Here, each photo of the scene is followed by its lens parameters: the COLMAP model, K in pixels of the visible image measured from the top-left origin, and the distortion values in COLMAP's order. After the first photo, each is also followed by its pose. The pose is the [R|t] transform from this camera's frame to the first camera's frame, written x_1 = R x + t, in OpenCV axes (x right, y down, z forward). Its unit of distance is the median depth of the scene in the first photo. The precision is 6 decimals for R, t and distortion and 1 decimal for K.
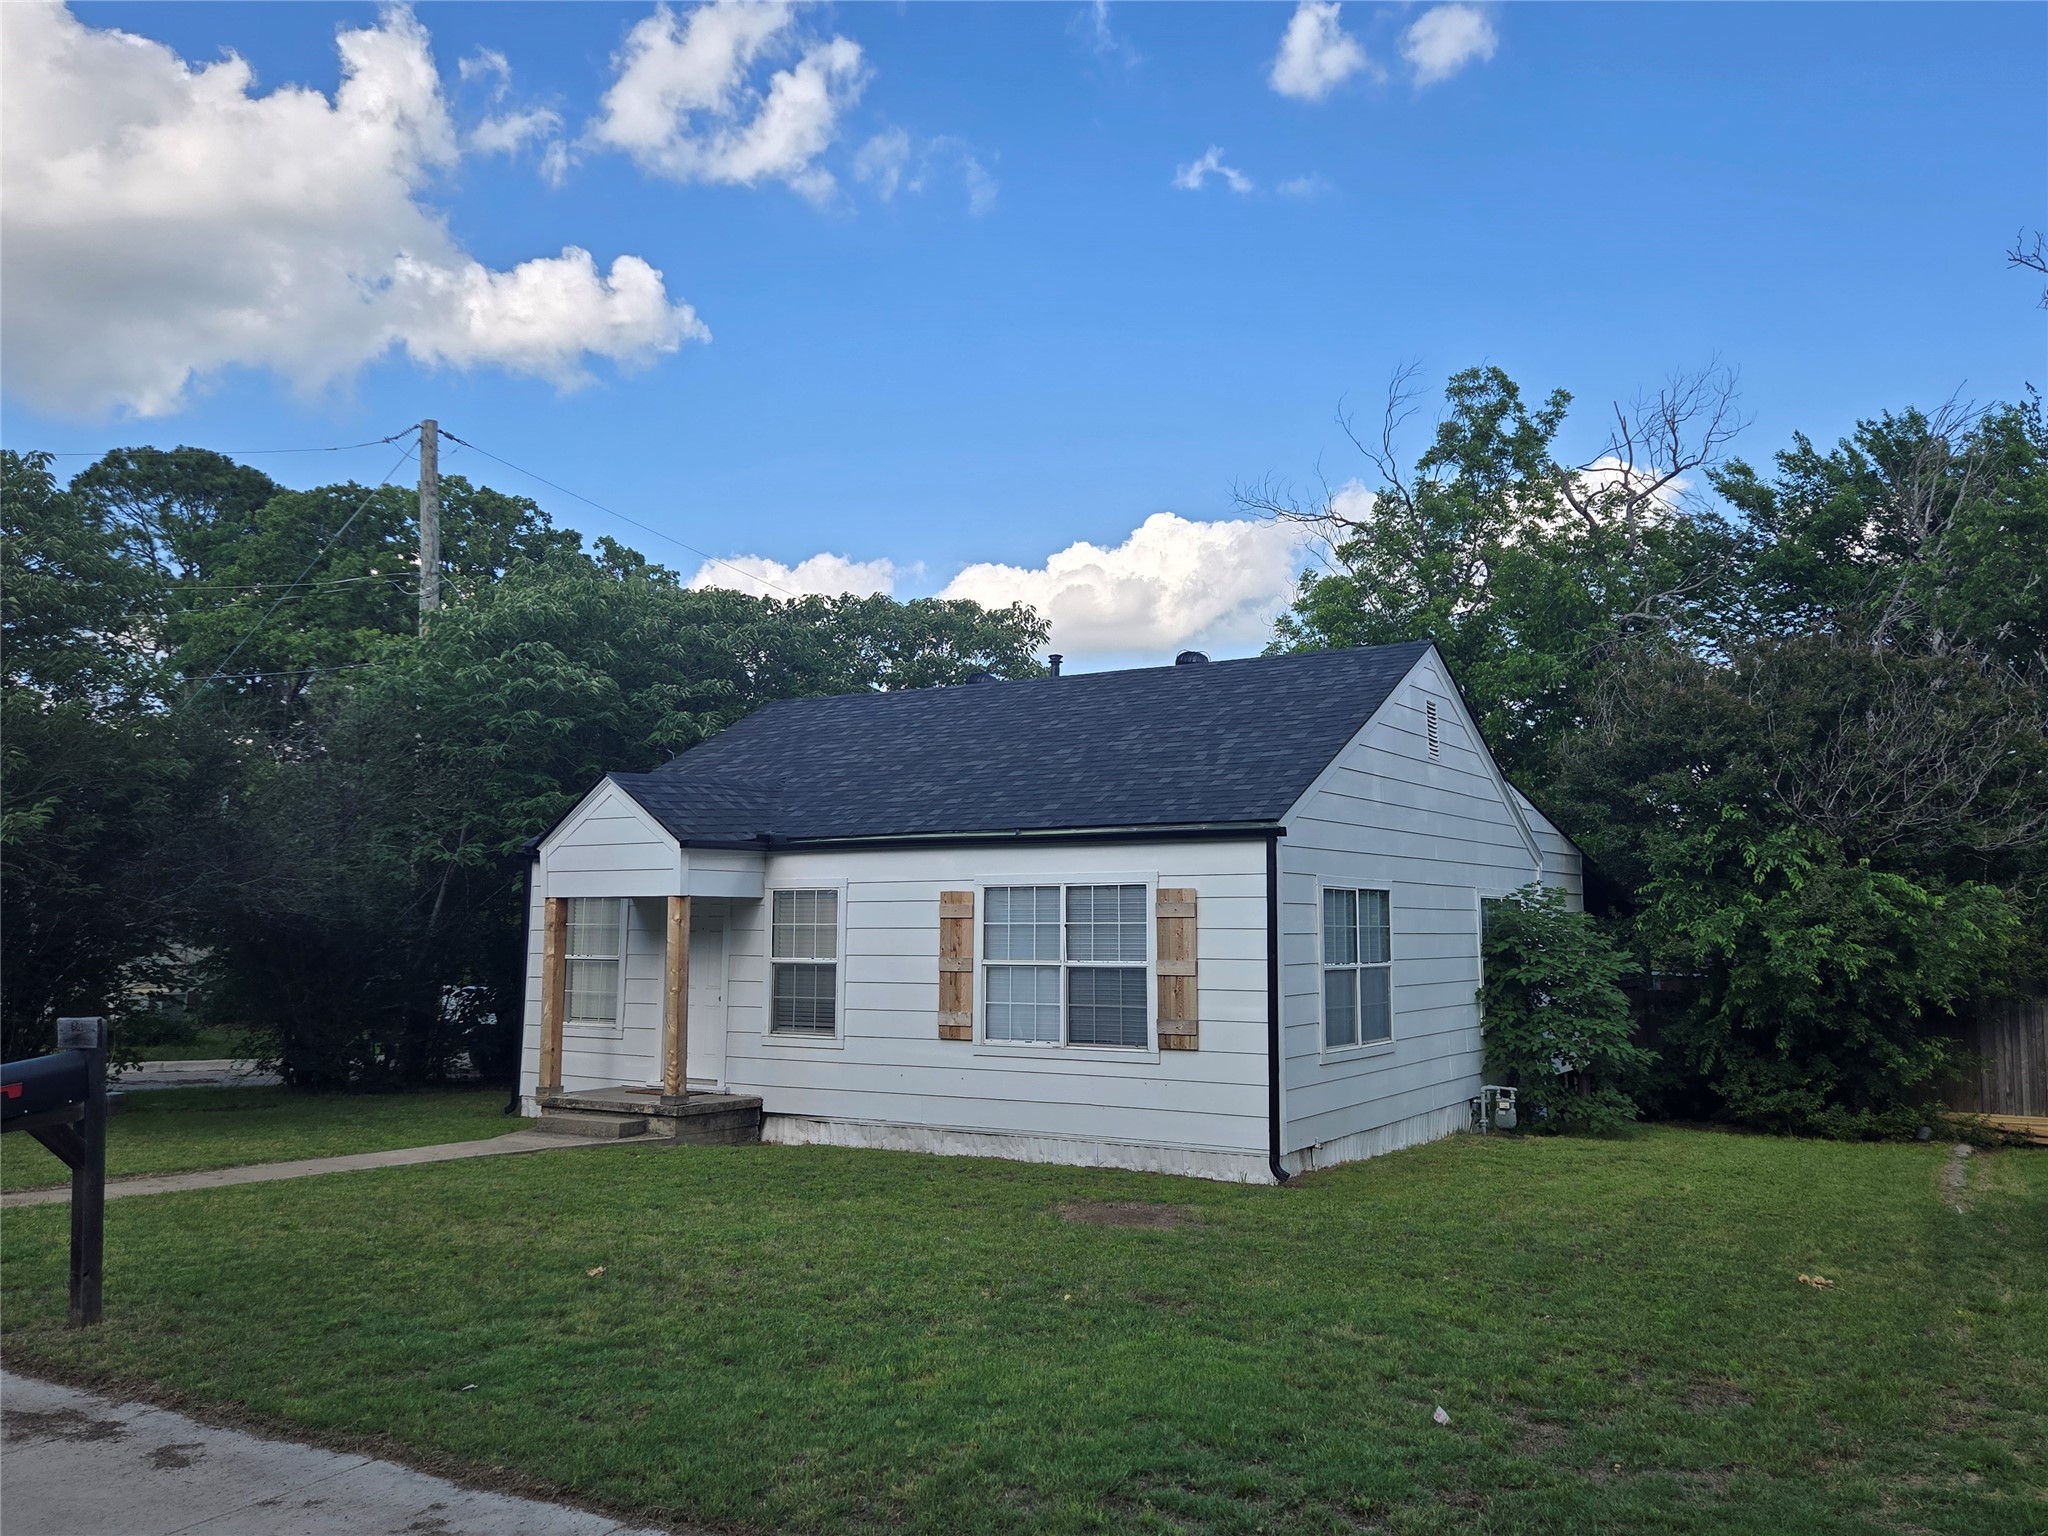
lens RADIAL K [[1363.8, 0, 1024.0], [0, 1363.8, 768.0], [0, 0, 1]] dist [0.056745, -0.000457]
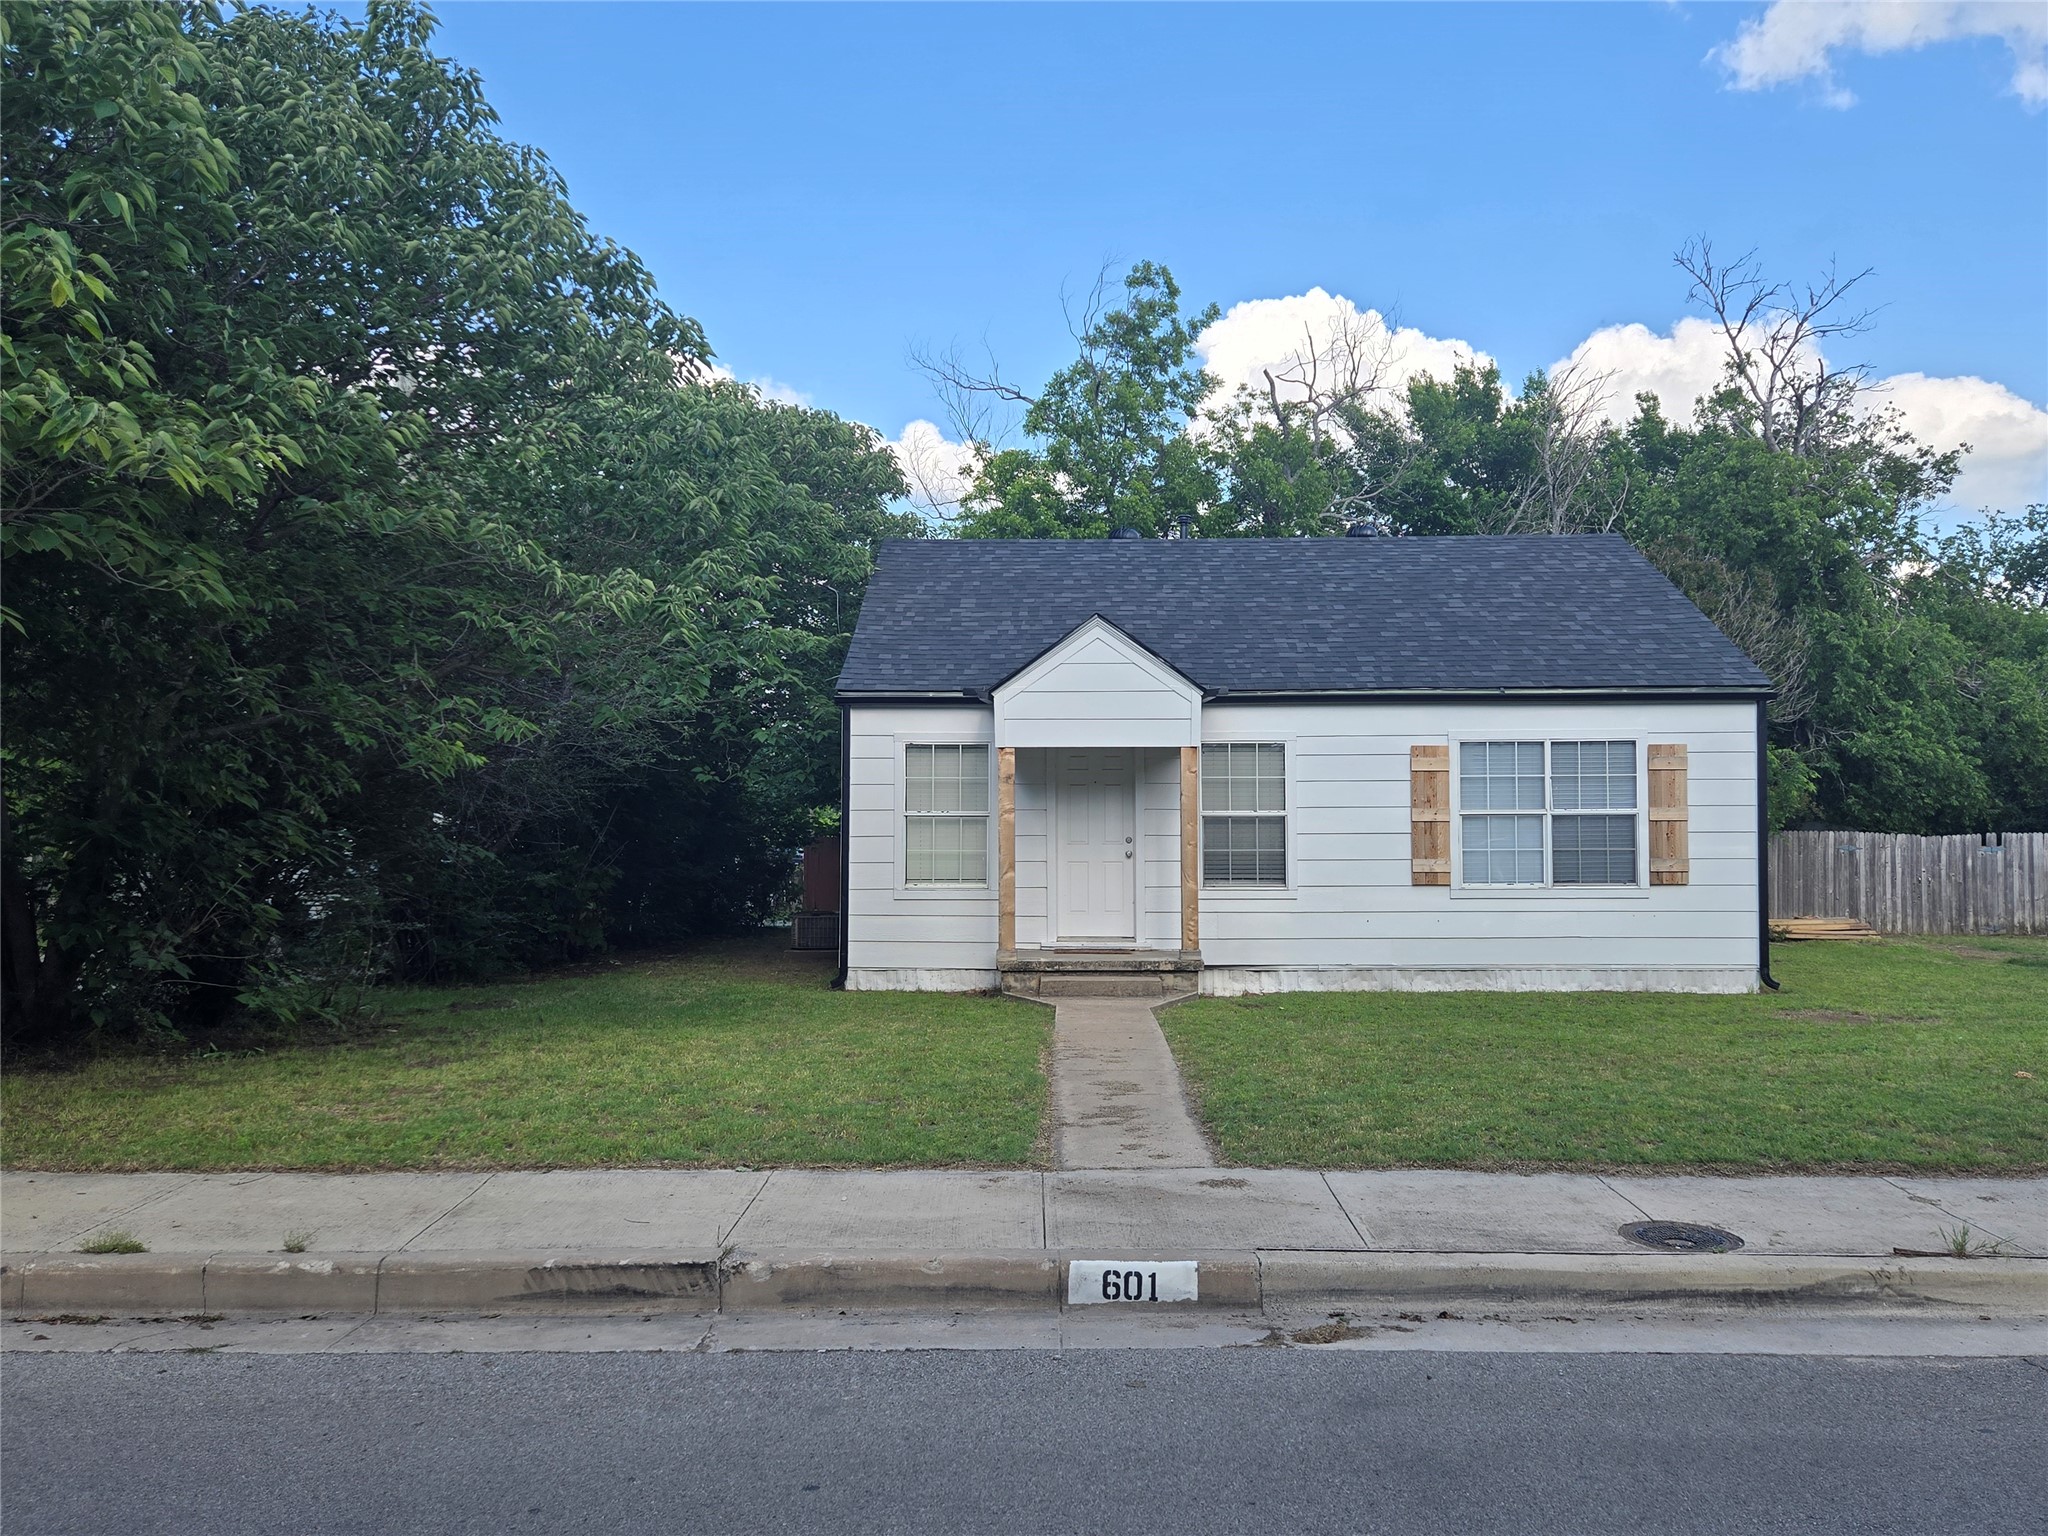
lens RADIAL K [[1363.8, 0, 1024.0], [0, 1363.8, 768.0], [0, 0, 1]] dist [0.056745, -0.000457]
pose [[0.892521, 0.003326, 0.450993, -0.796718], [-0.047454, 0.995115, 0.086573, 0.031412], [-0.448502, -0.098670, 0.888319, 0.205940]]
